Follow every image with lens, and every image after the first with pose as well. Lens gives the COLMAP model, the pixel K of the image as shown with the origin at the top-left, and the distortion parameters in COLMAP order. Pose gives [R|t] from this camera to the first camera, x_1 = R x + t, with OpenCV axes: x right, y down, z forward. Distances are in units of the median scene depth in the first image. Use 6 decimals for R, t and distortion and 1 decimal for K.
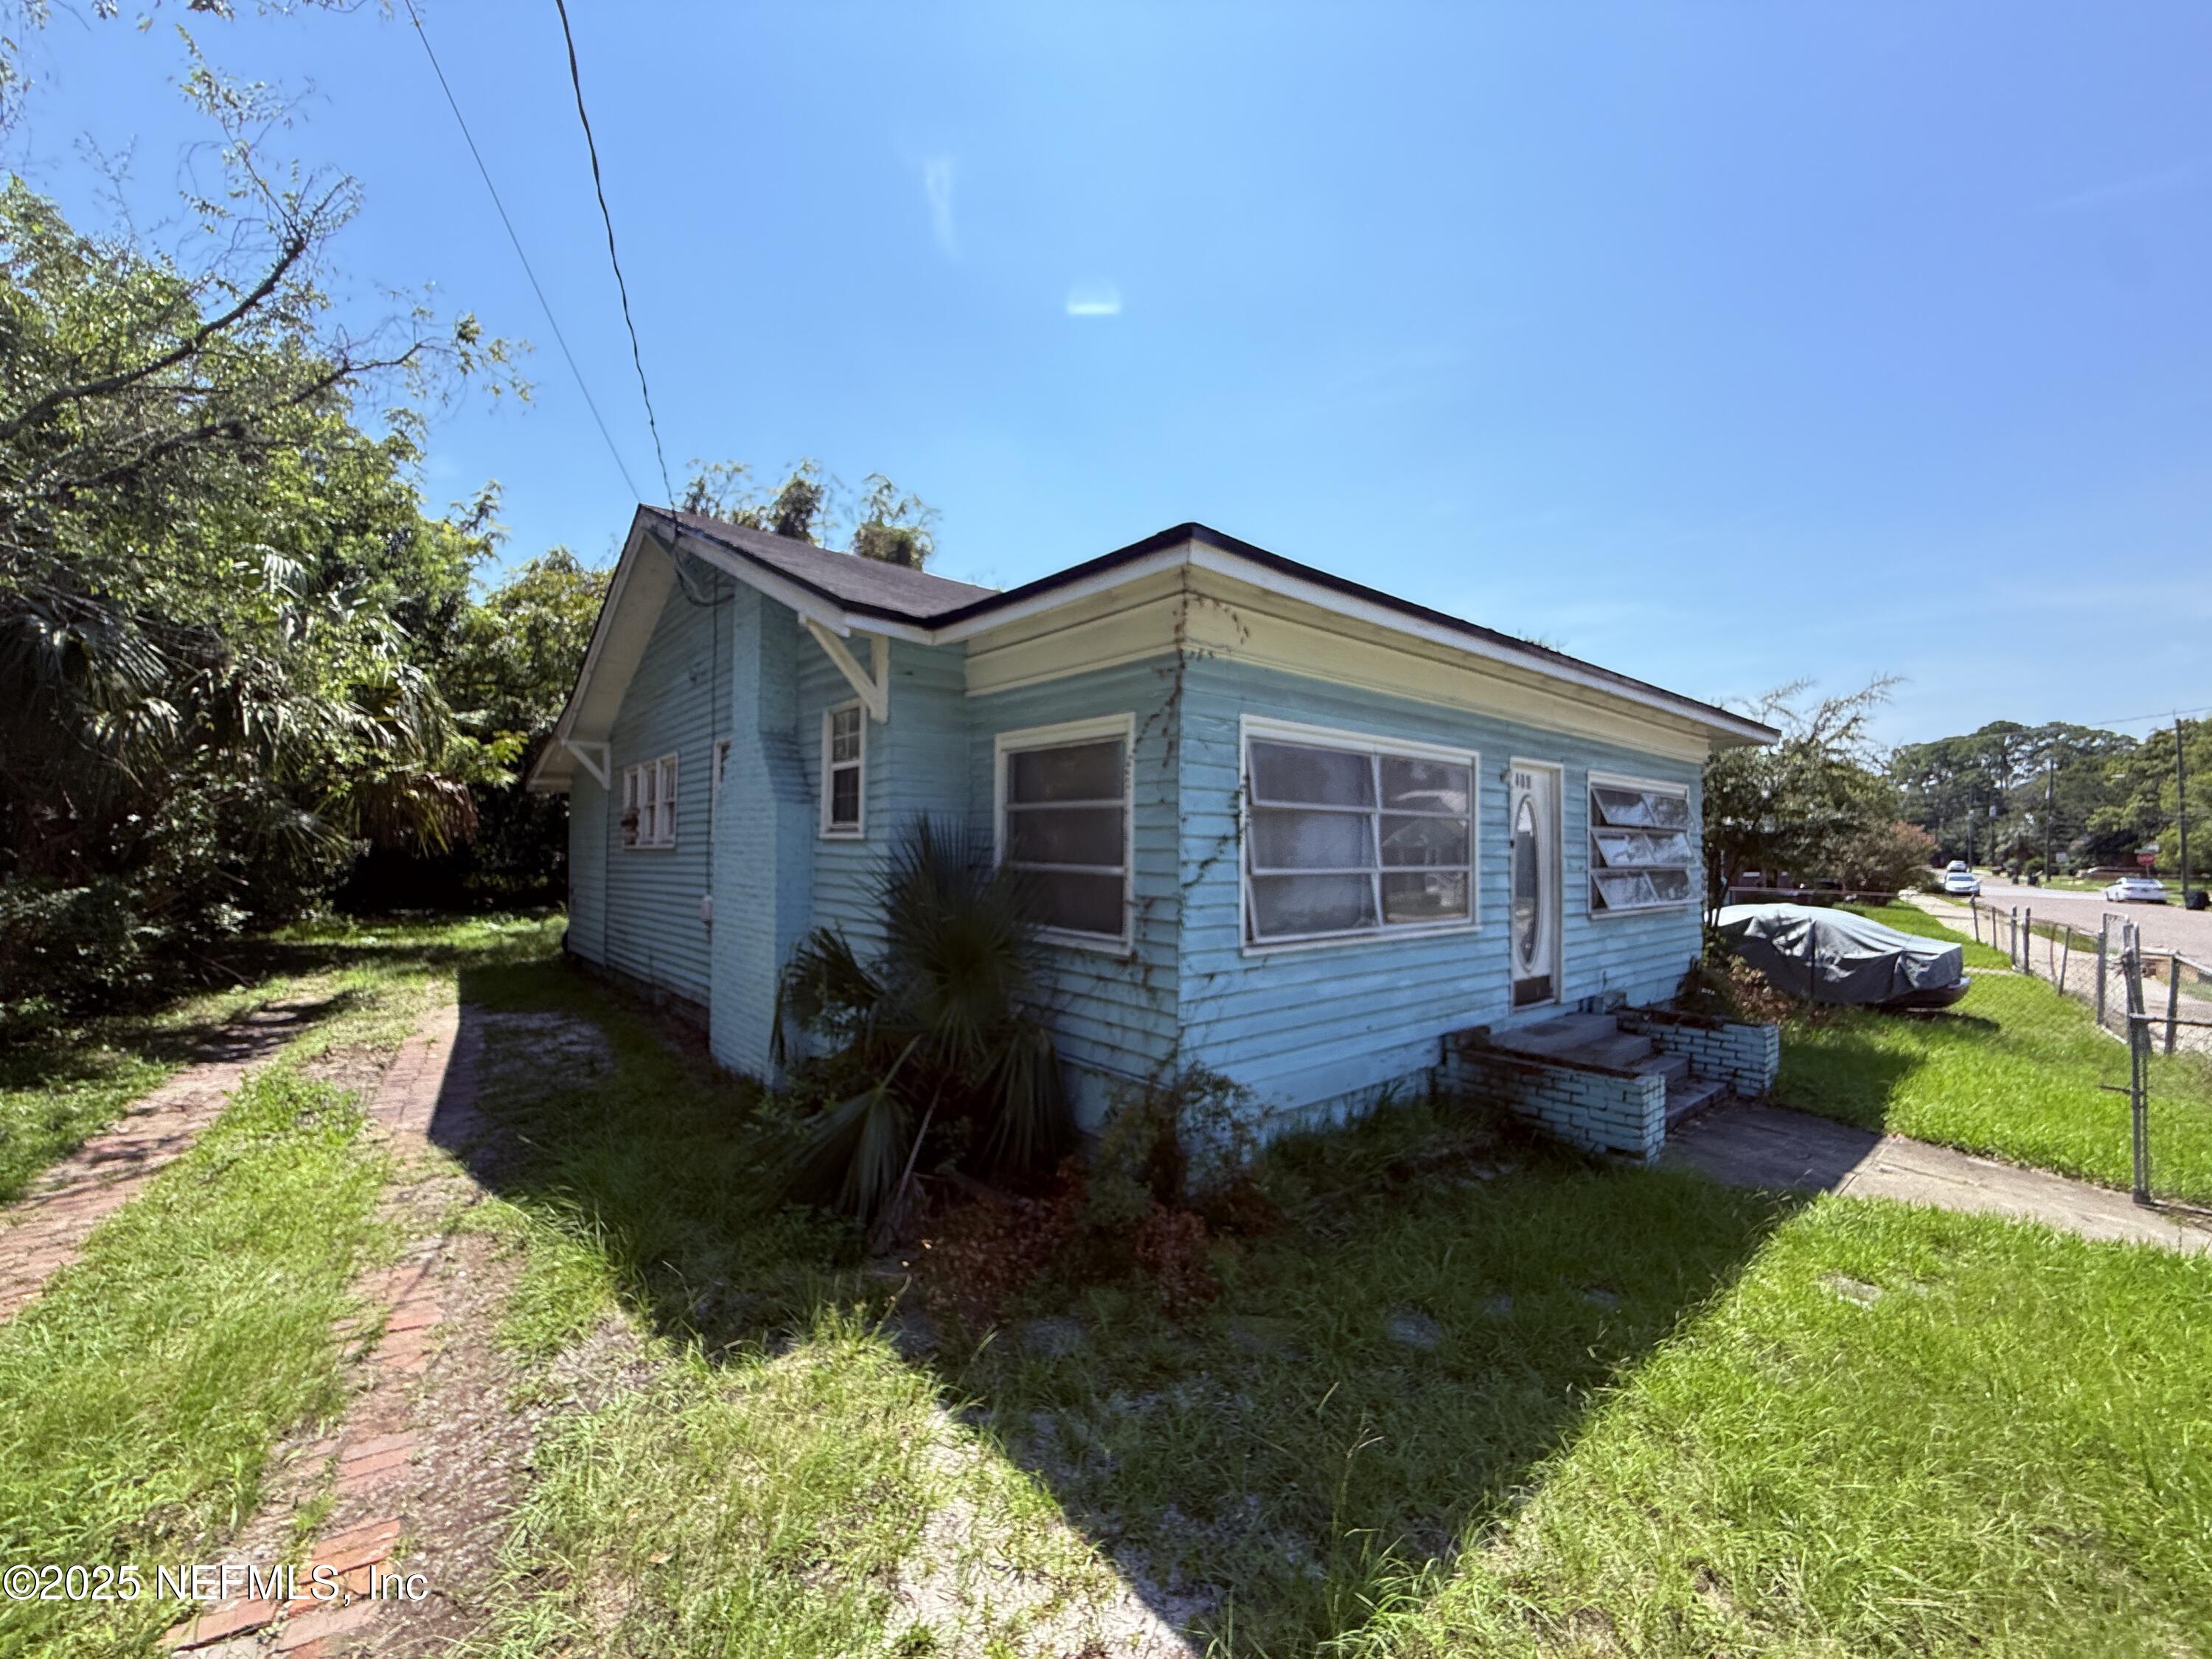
lens RADIAL K [[882.6, 0, 1101.6], [0, 882.6, 832.4], [0, 0, 1]] dist [-0.001870, -0.000087]
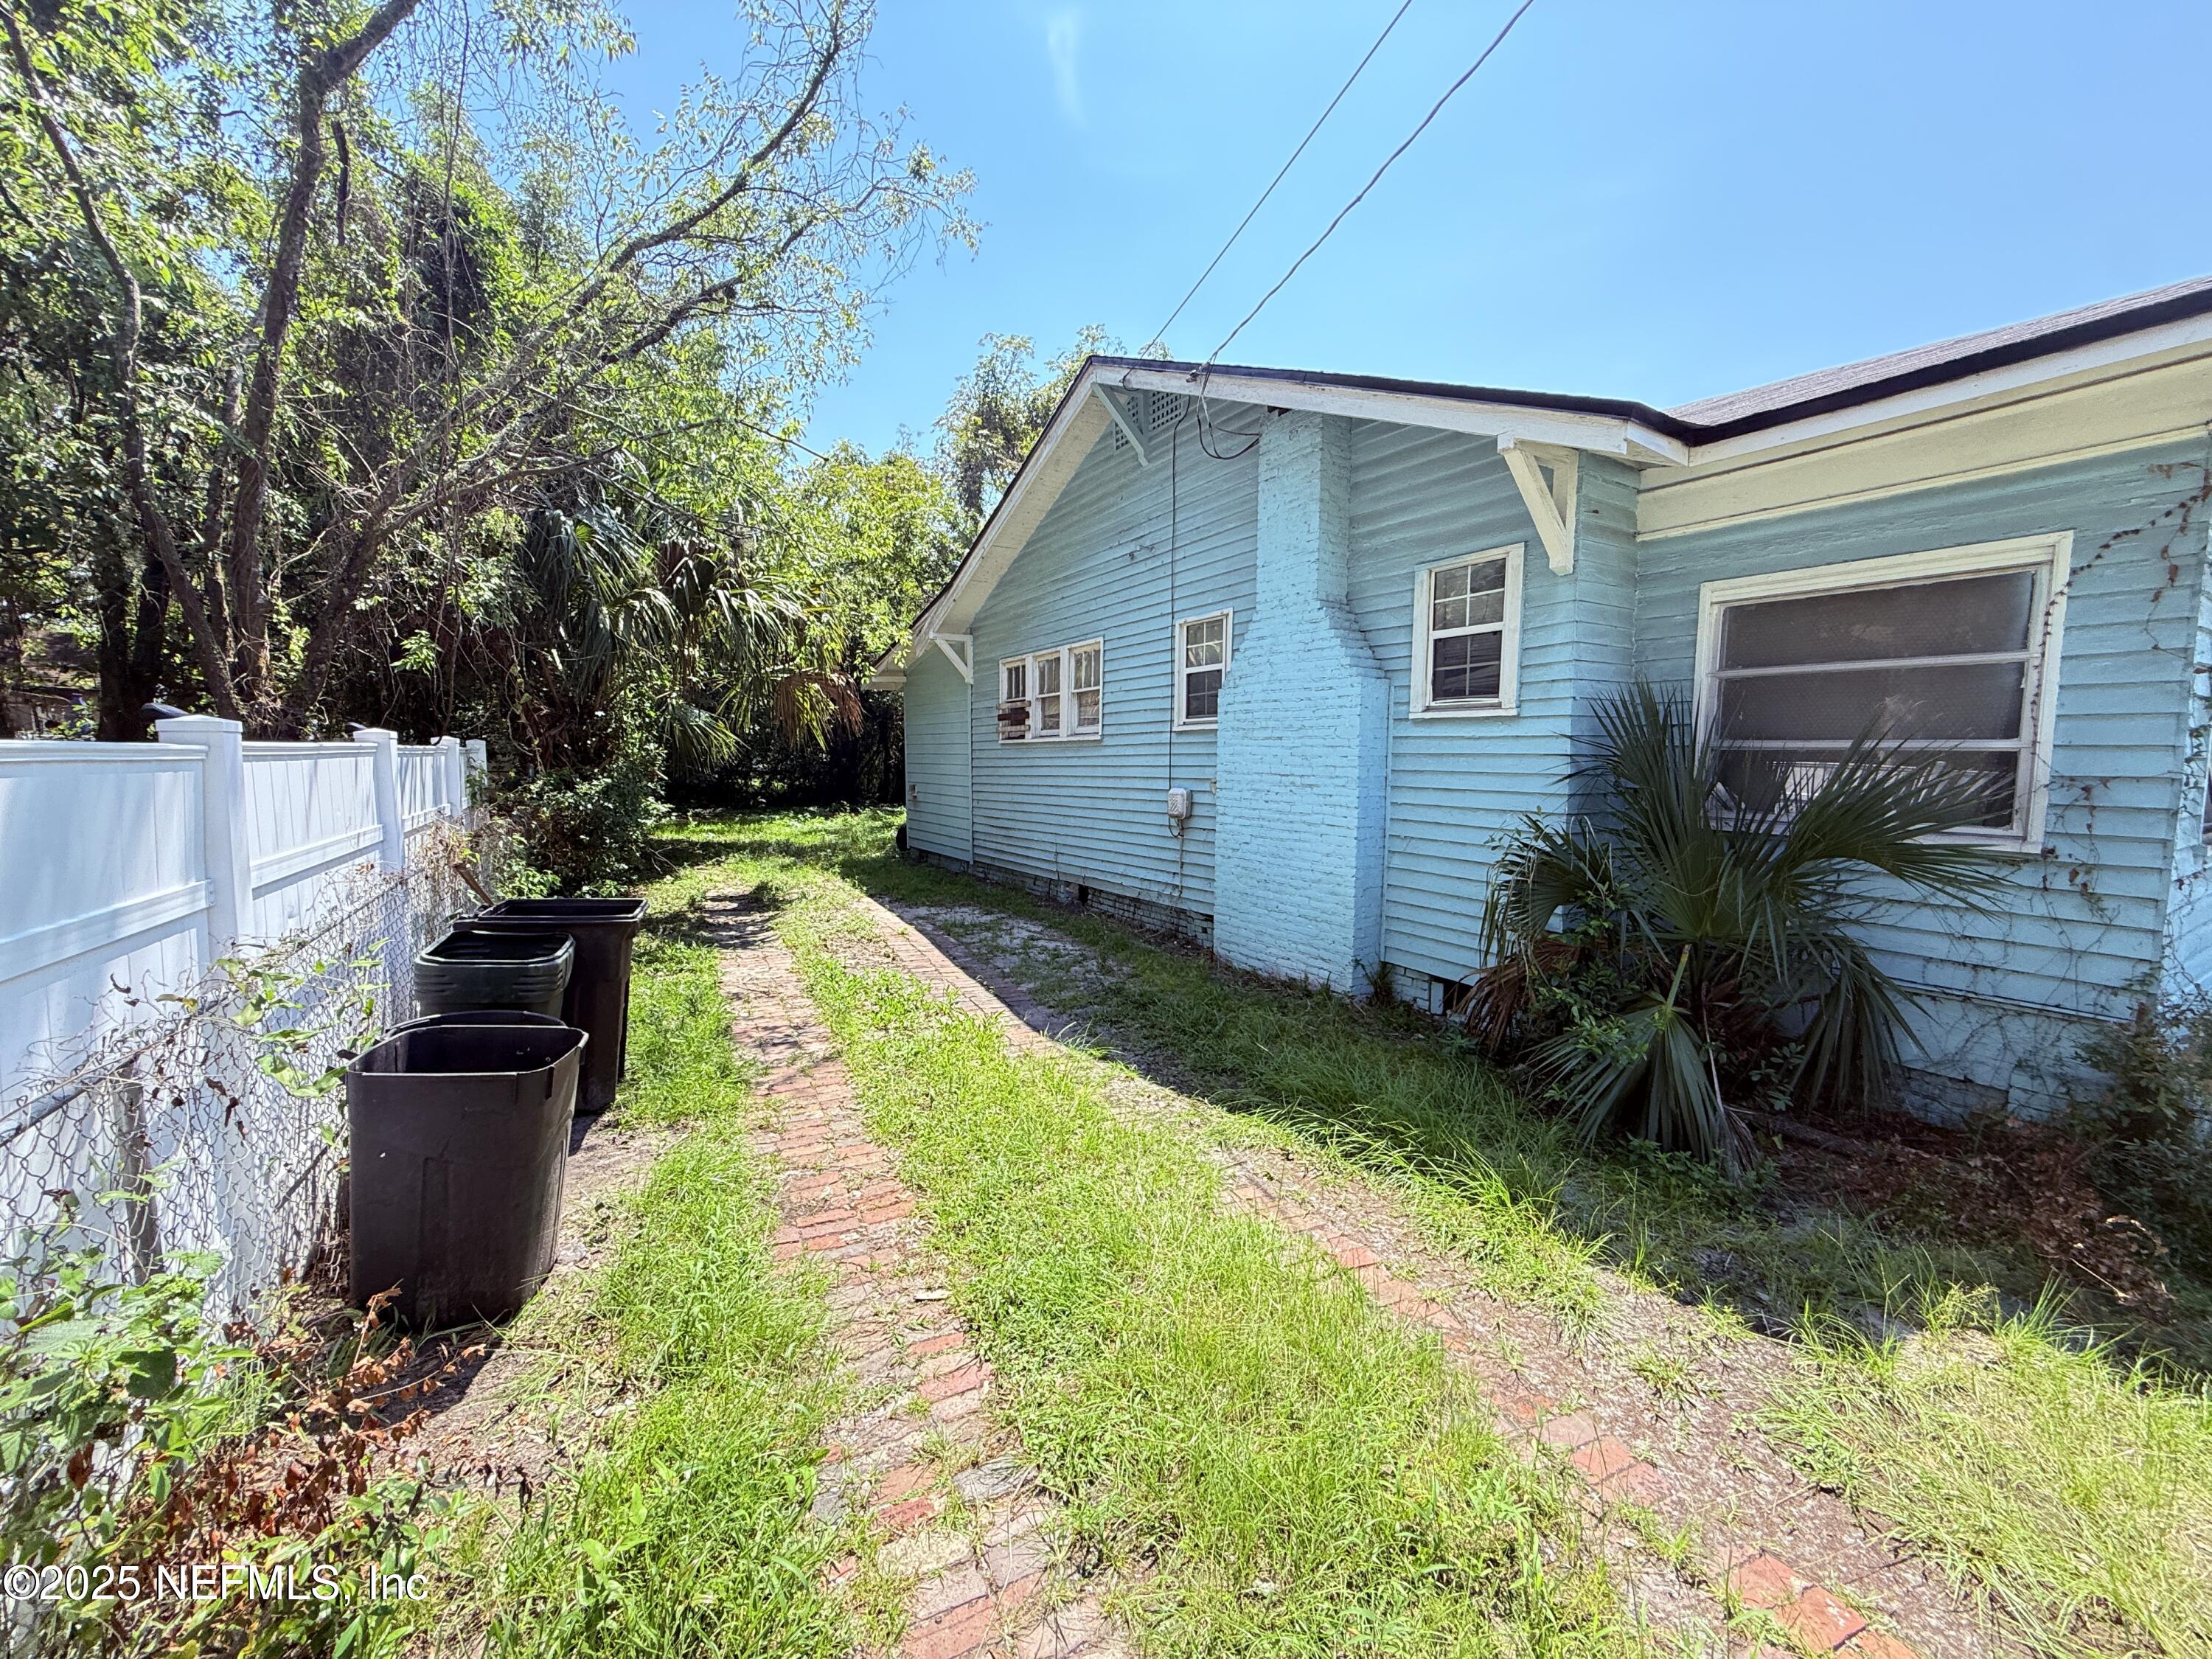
lens RADIAL K [[882.6, 0, 1101.6], [0, 882.6, 832.4], [0, 0, 1]] dist [-0.001870, -0.000087]
pose [[0.988194, 0.008498, -0.152975, -0.549387], [0.007820, 0.994362, 0.105751, 0.026746], [0.153011, -0.105699, 0.982556, 0.091417]]
